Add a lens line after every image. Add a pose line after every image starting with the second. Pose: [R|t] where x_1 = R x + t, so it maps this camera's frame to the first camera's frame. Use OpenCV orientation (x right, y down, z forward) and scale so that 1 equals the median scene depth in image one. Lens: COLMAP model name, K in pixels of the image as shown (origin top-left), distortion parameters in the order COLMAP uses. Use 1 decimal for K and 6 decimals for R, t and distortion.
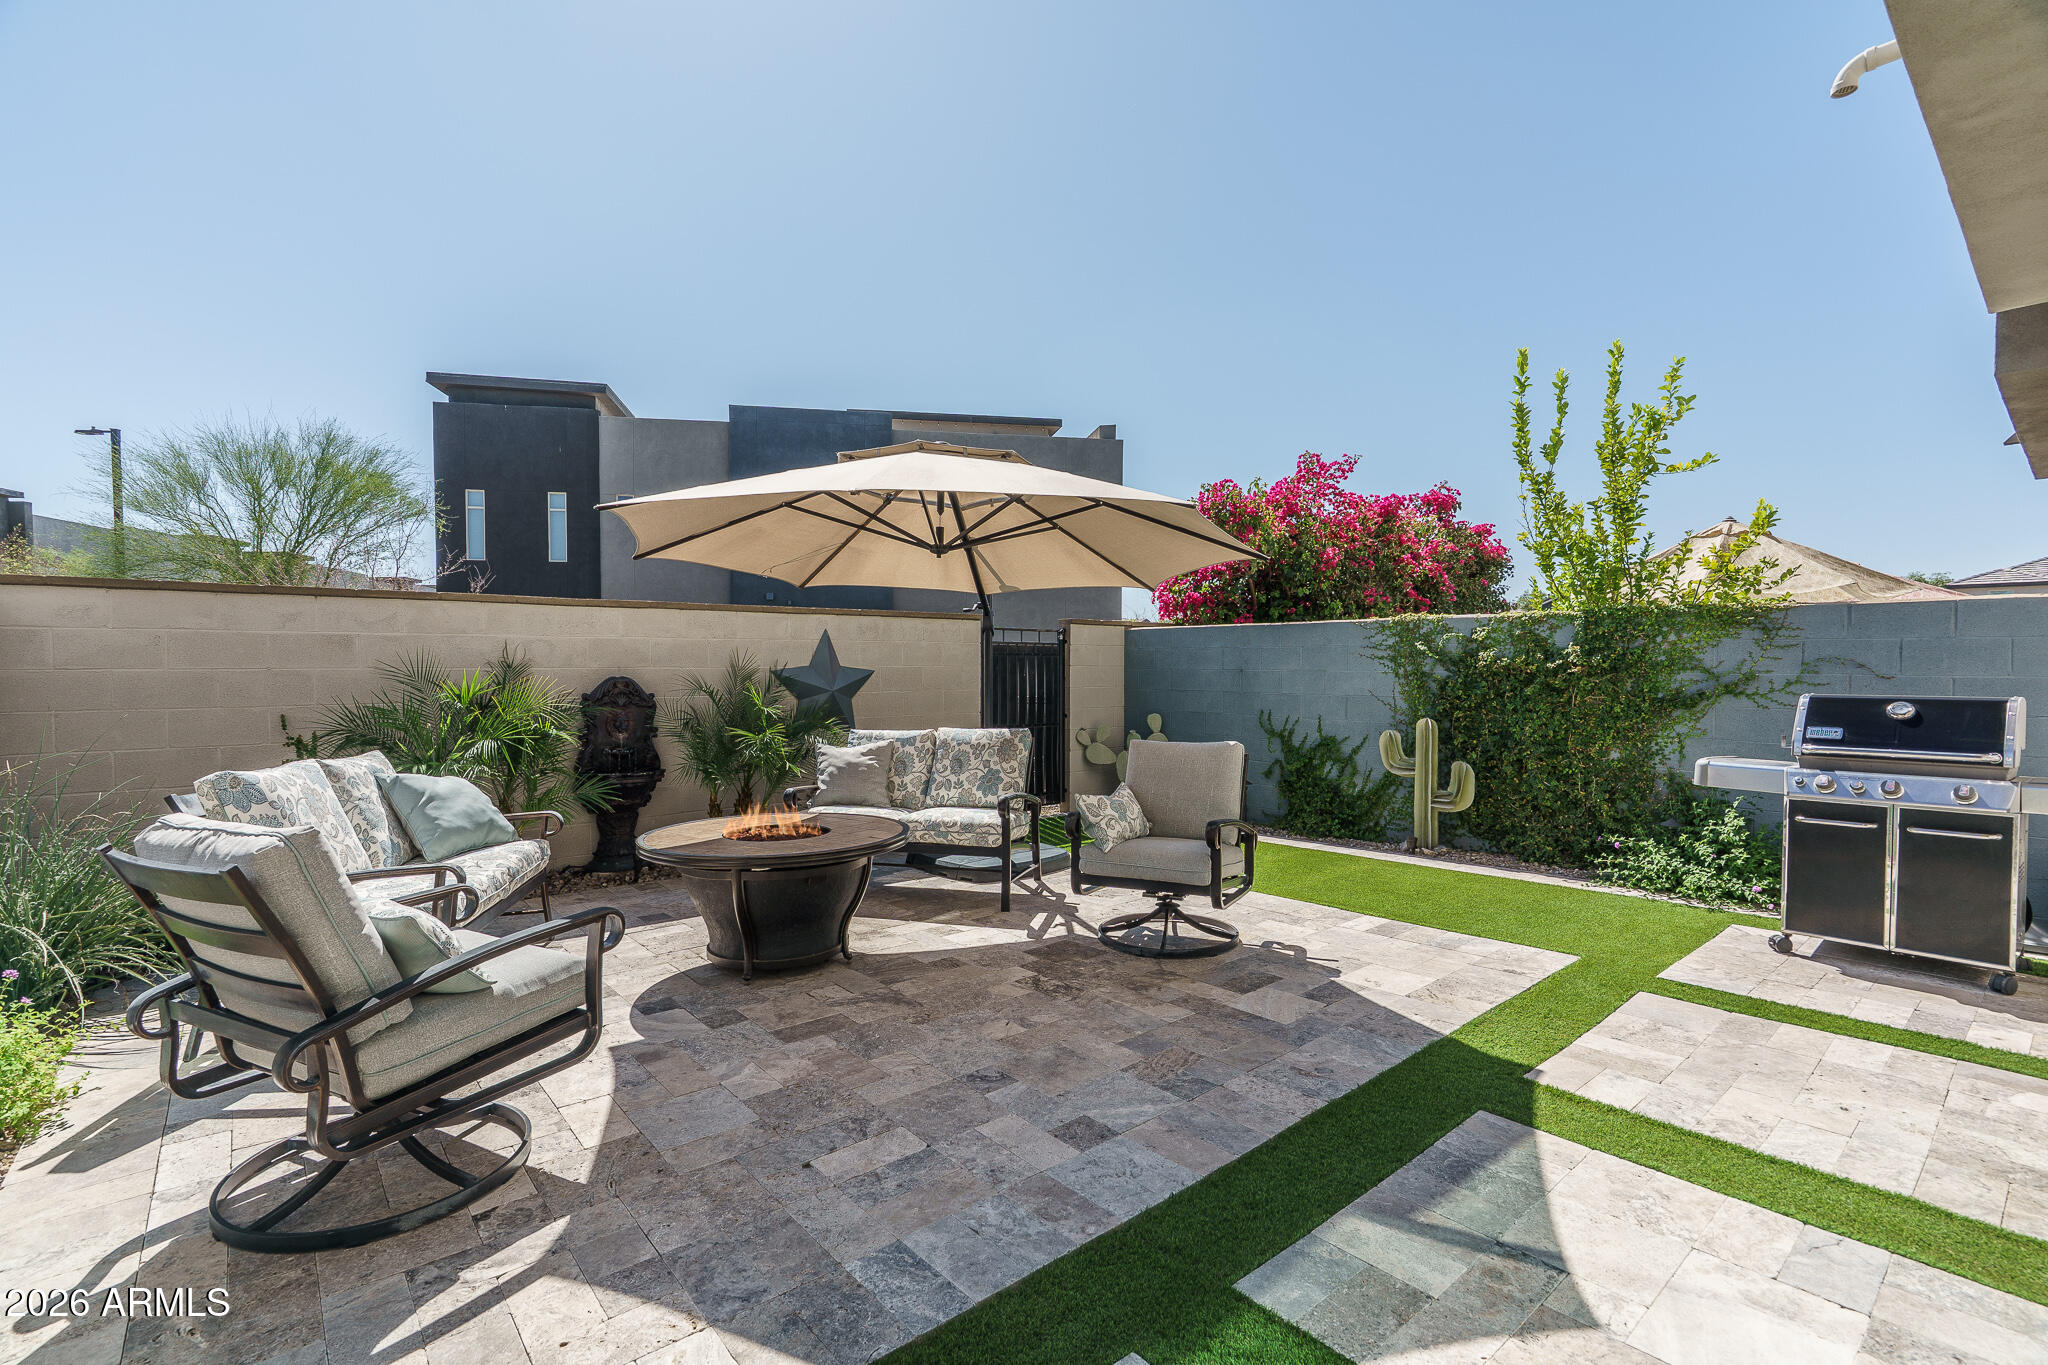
lens RADIAL K [[920.7, 0, 1021.8], [0, 920.7, 677.3], [0, 0, 1]] dist [-0.004857, 0.000523]
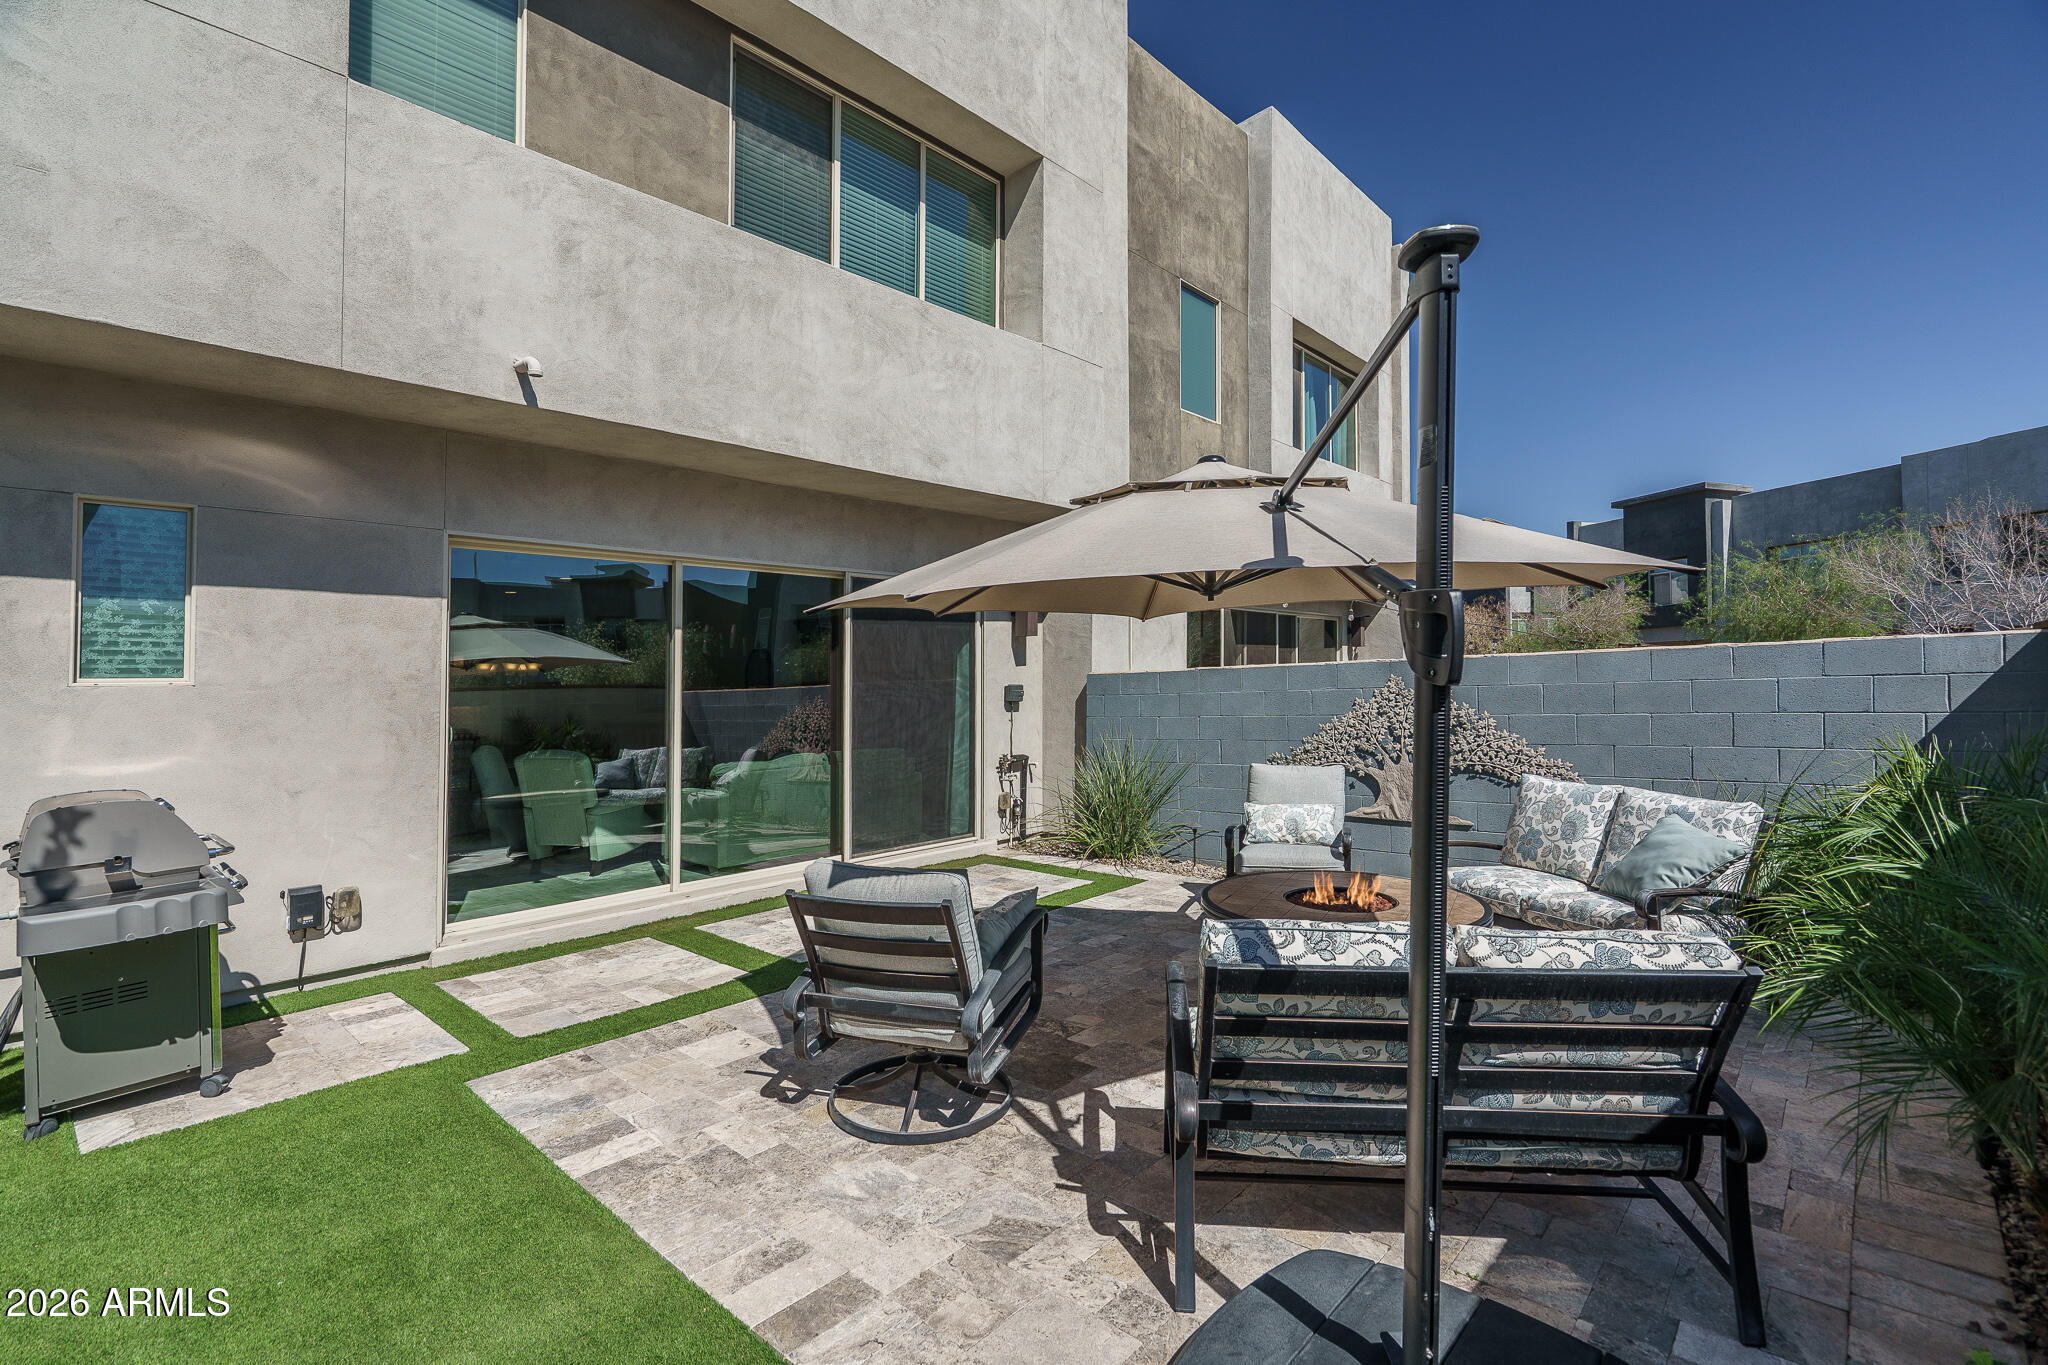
lens RADIAL K [[942.4, 0, 1013.5], [0, 942.4, 681.4], [0, 0, 1]] dist [-0.005032, 0.000352]
pose [[-0.992281, 0.023455, -0.121774, 0.167736], [0.022561, 0.999707, 0.008722, -0.067712], [0.121942, 0.005907, -0.992520, 1.752453]]
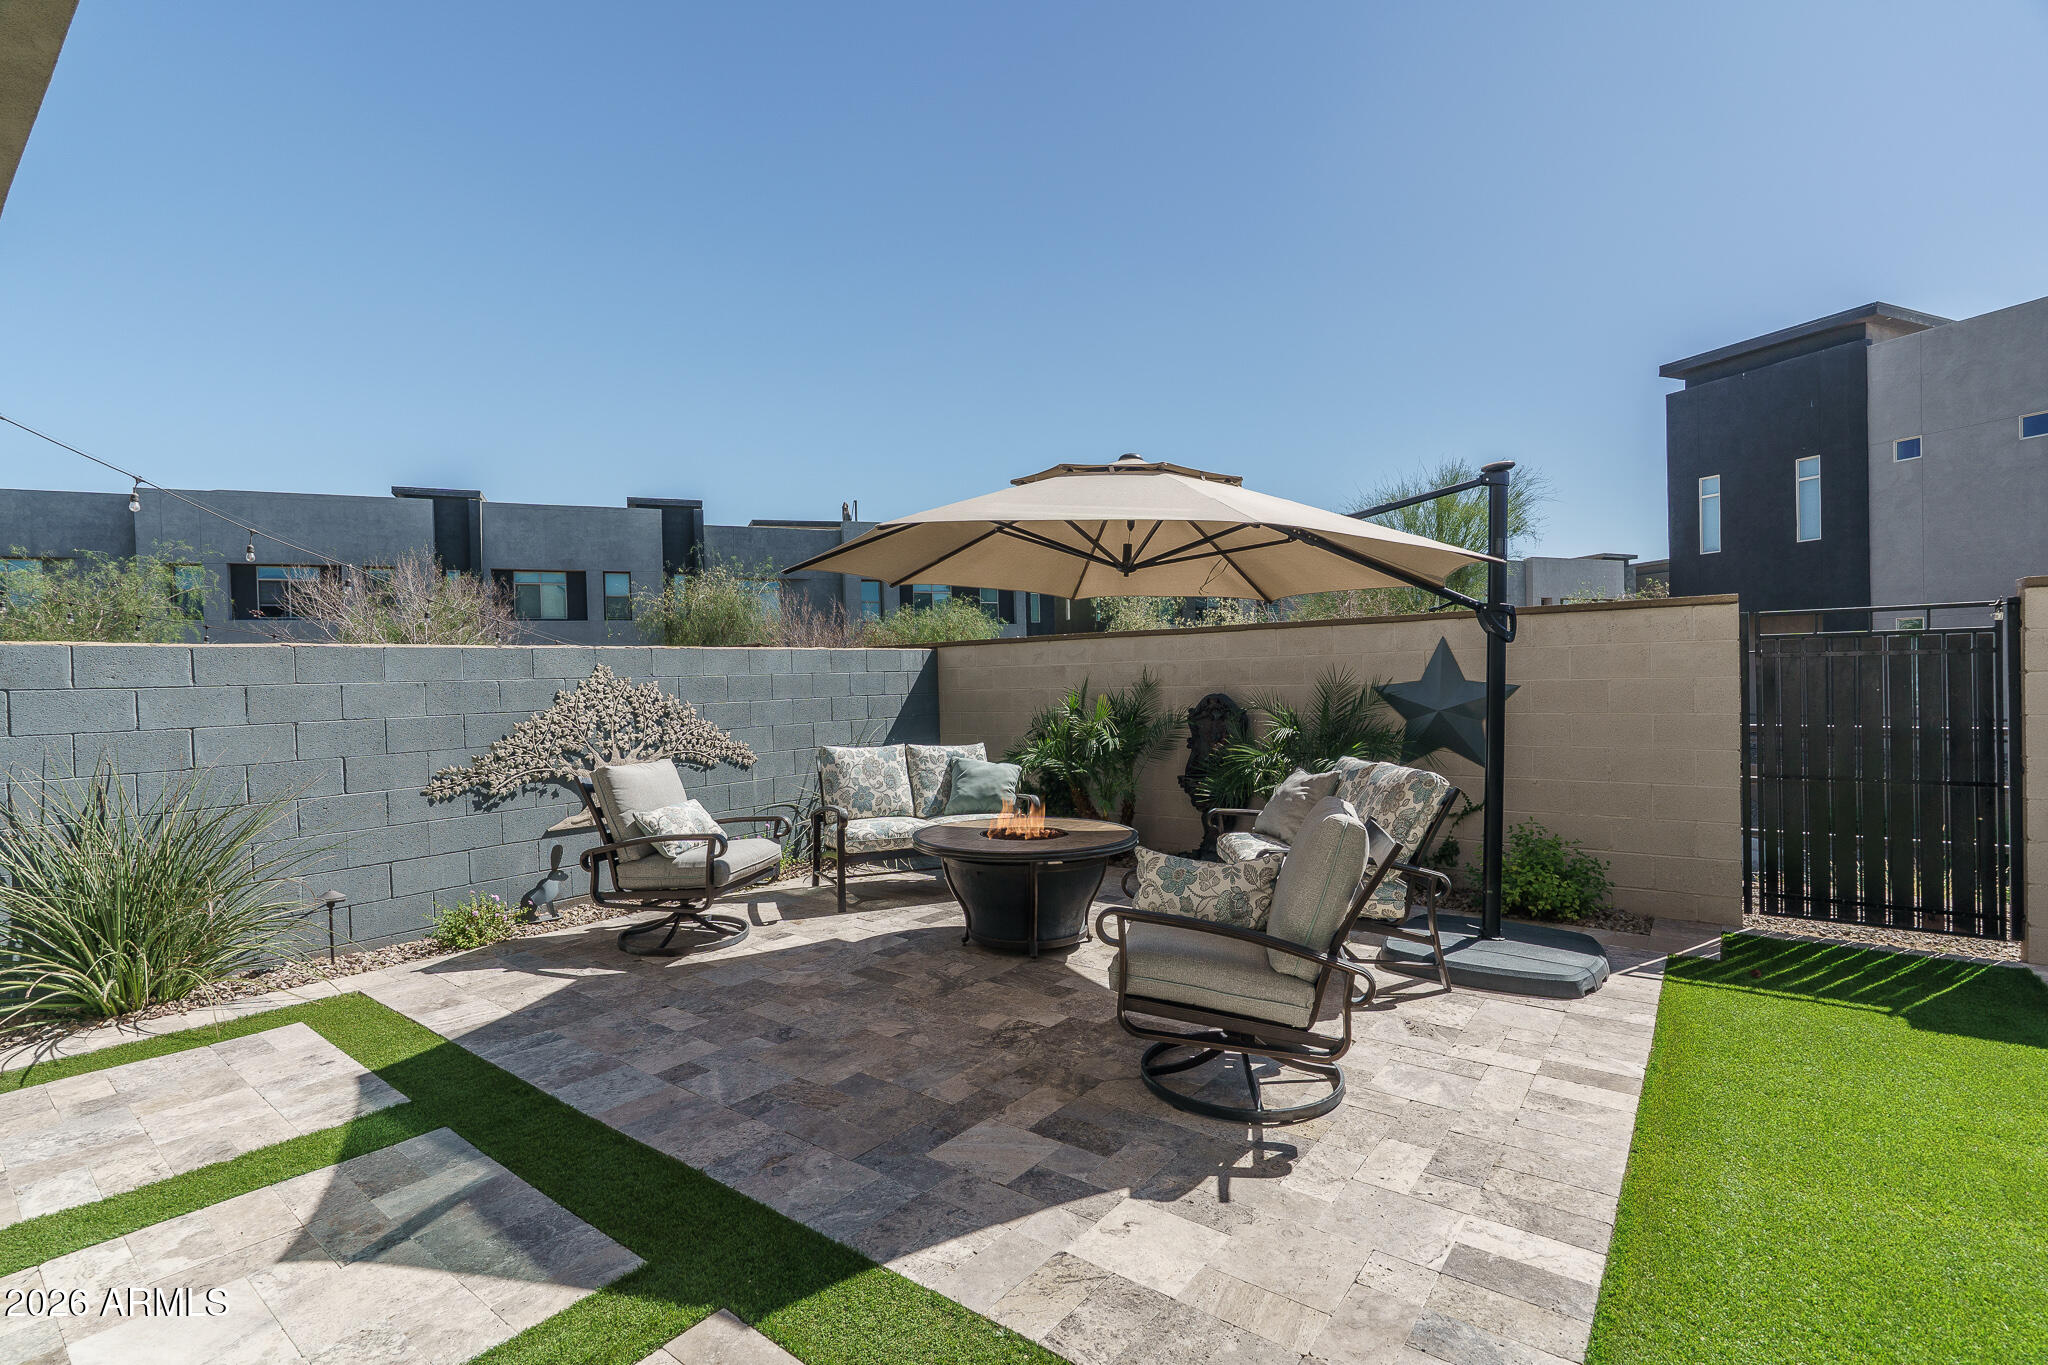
lens RADIAL K [[926.1, 0, 1020.5], [0, 926.1, 686.1], [0, 0, 1]] dist [-0.002966, 0.000397]
pose [[0.211325, 0.000577, -0.977416, 0.800430], [0.008325, 0.999962, 0.002390, -0.019044], [0.977380, -0.008642, 0.211312, 0.678938]]
